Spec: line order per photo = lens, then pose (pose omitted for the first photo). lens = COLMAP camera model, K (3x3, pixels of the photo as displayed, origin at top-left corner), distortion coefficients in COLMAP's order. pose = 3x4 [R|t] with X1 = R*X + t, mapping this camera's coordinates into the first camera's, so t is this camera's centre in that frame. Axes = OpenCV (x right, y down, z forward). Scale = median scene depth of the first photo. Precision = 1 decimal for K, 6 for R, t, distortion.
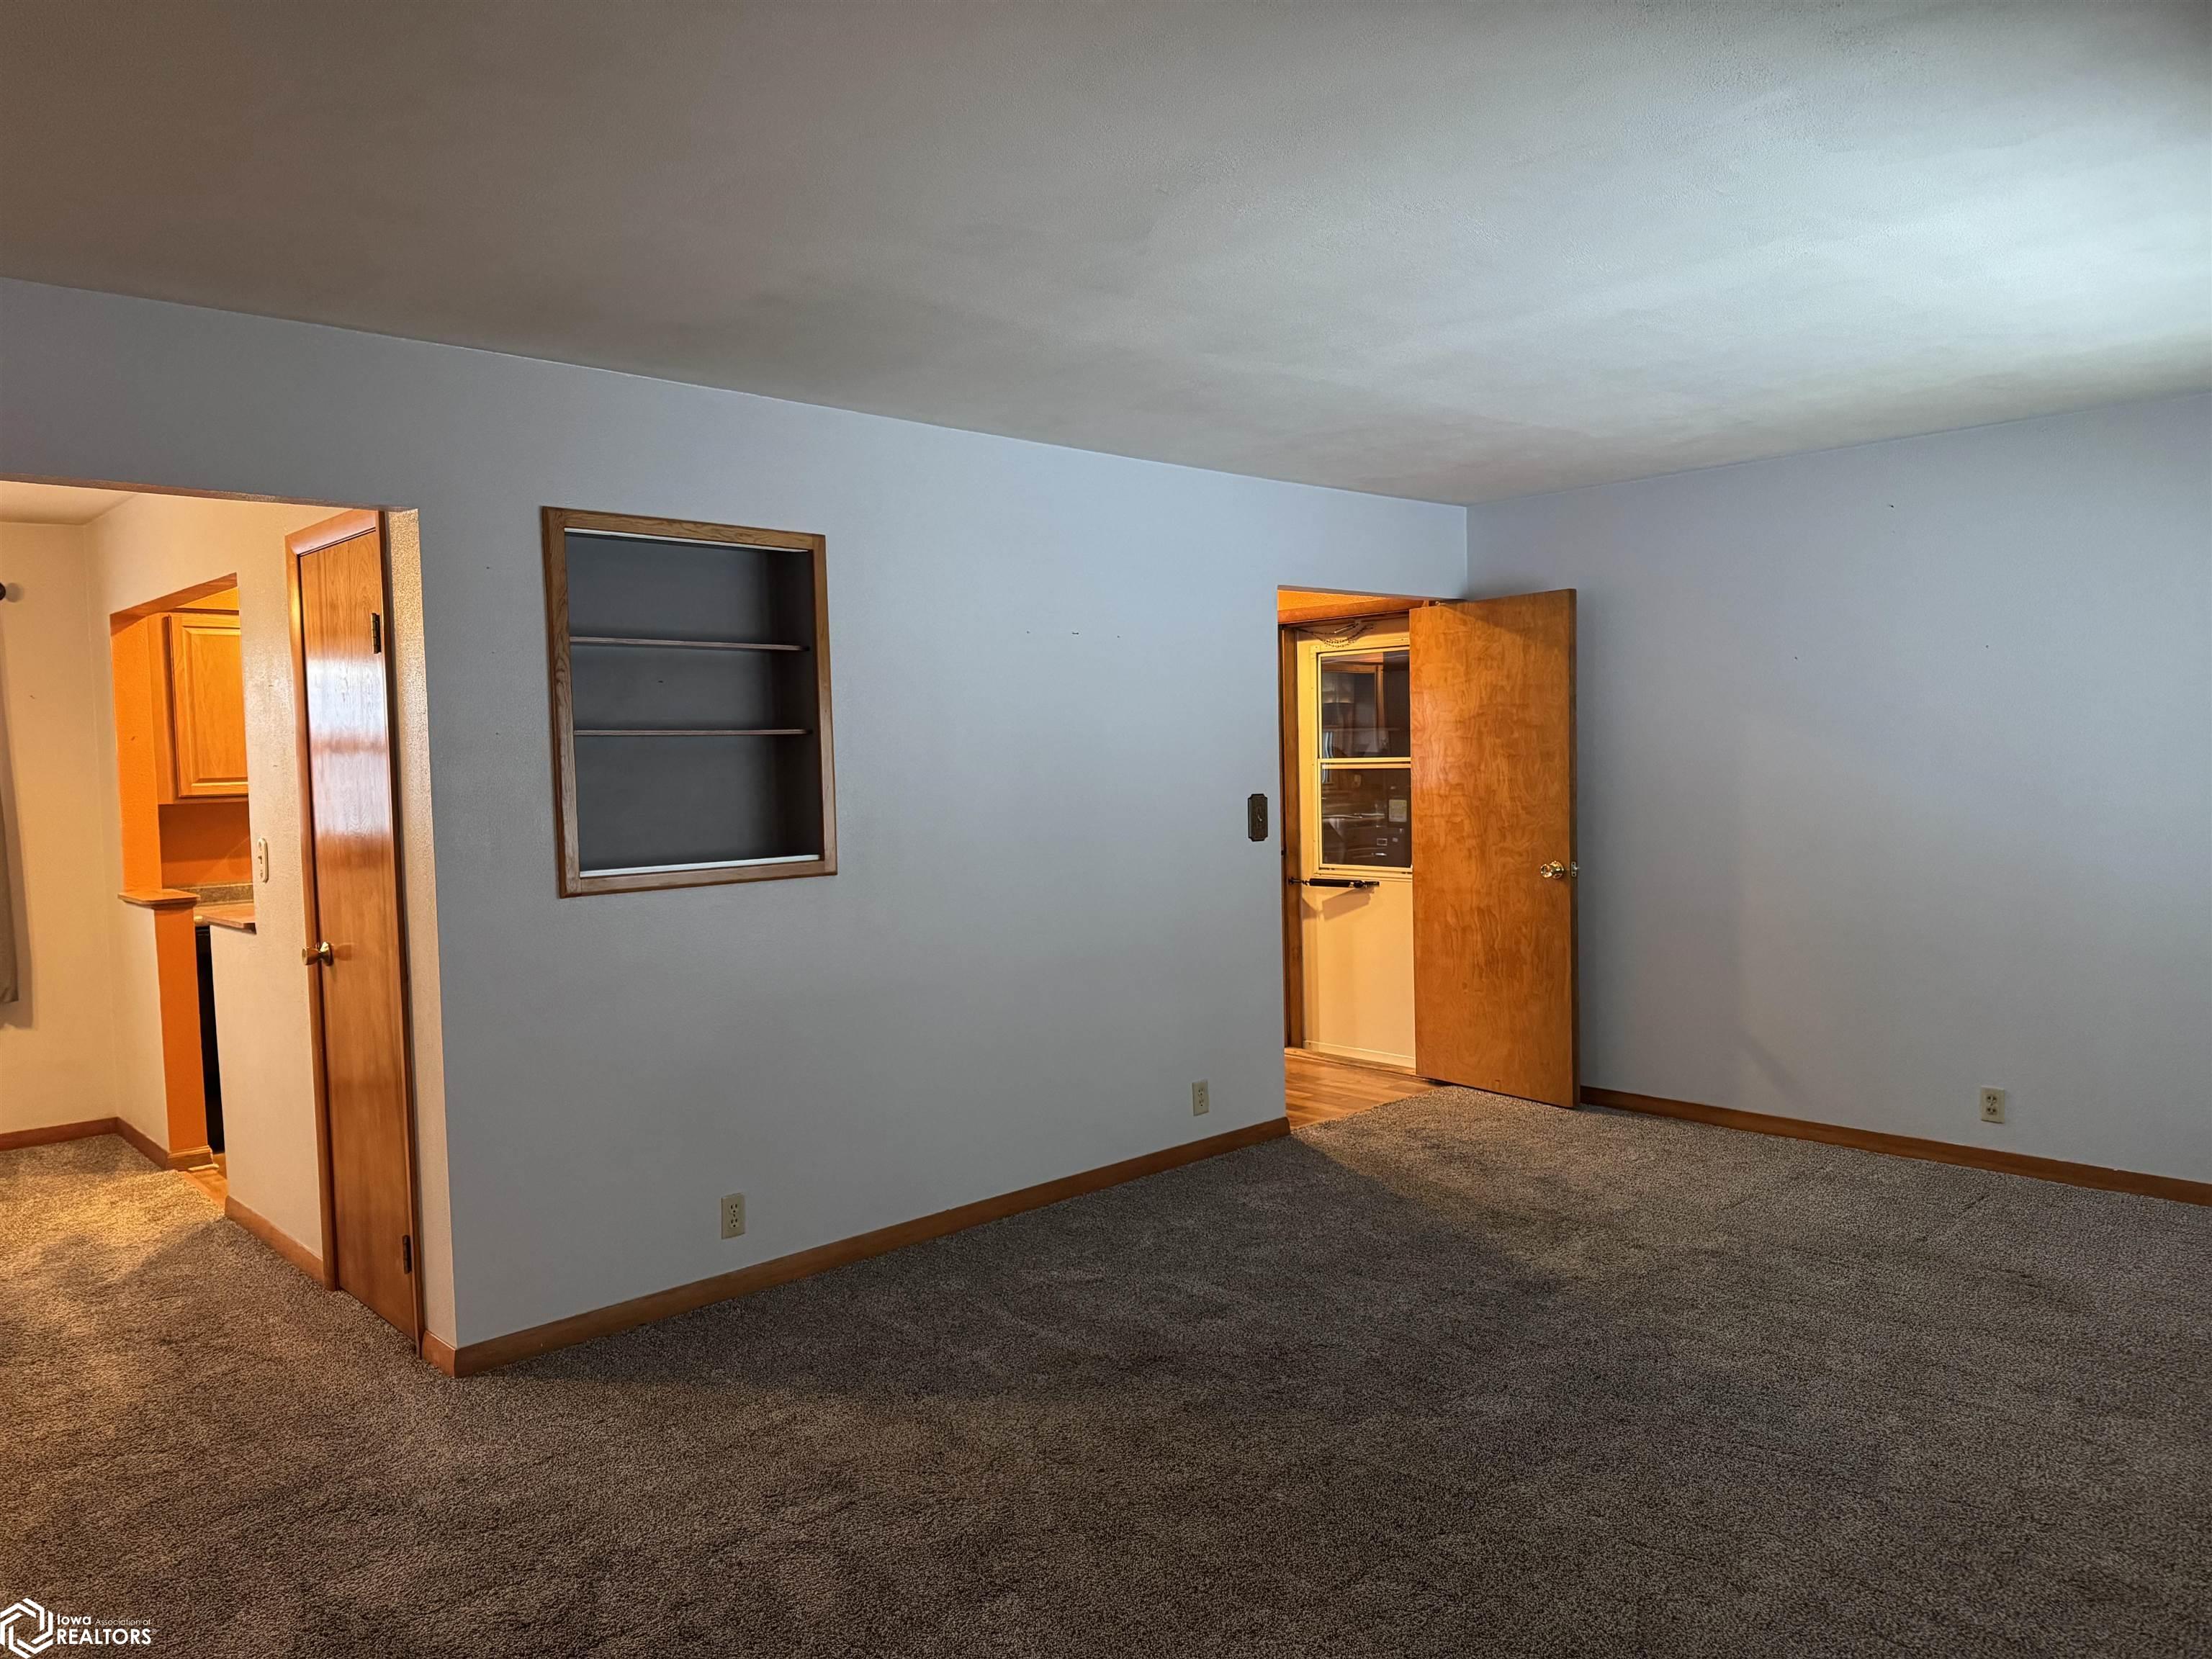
lens RADIAL K [[1555.5, 0, 1107.2], [0, 1555.5, 840.8], [0, 0, 1]] dist [-0.001492, -0.008859]
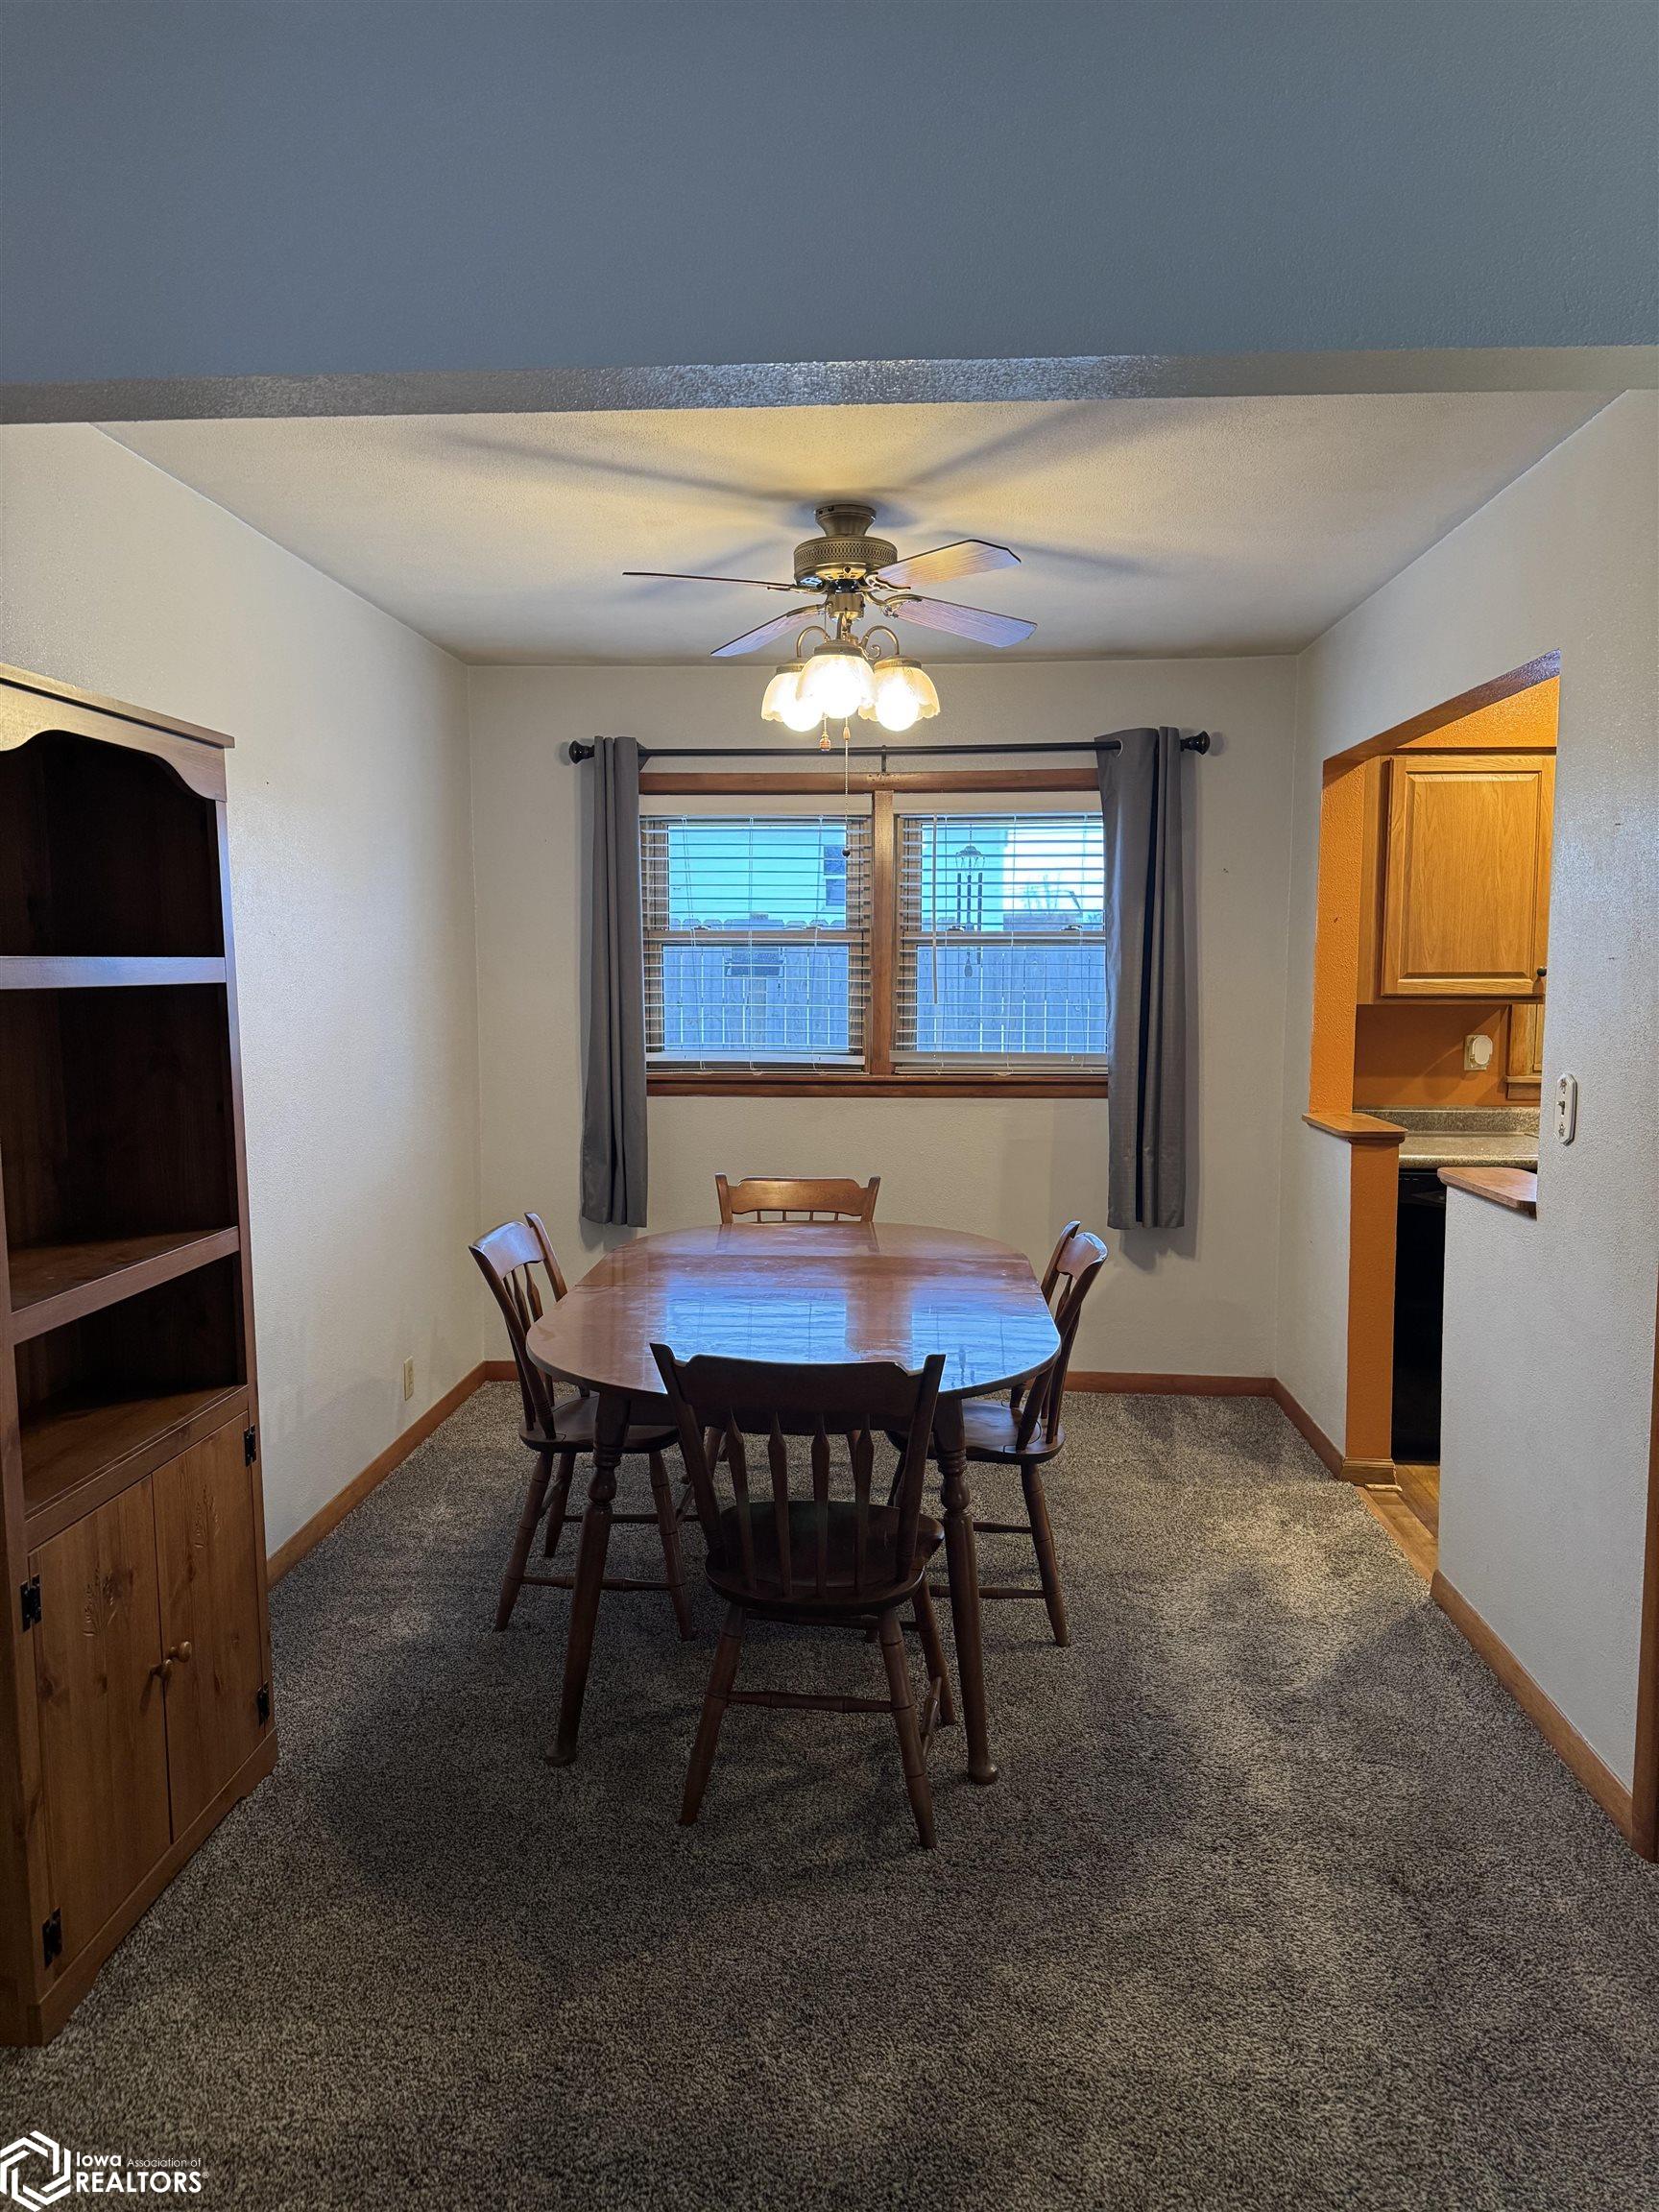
lens RADIAL K [[1555.5, 0, 829.5], [0, 1555.5, 1106.0], [0, 0, 1]] dist [-0.001492, -0.008859]
pose [[0.685488, 0.088404, -0.722697, -0.238584], [-0.056044, 0.996063, 0.068686, -0.012257], [0.725923, -0.006581, 0.687744, 0.286387]]
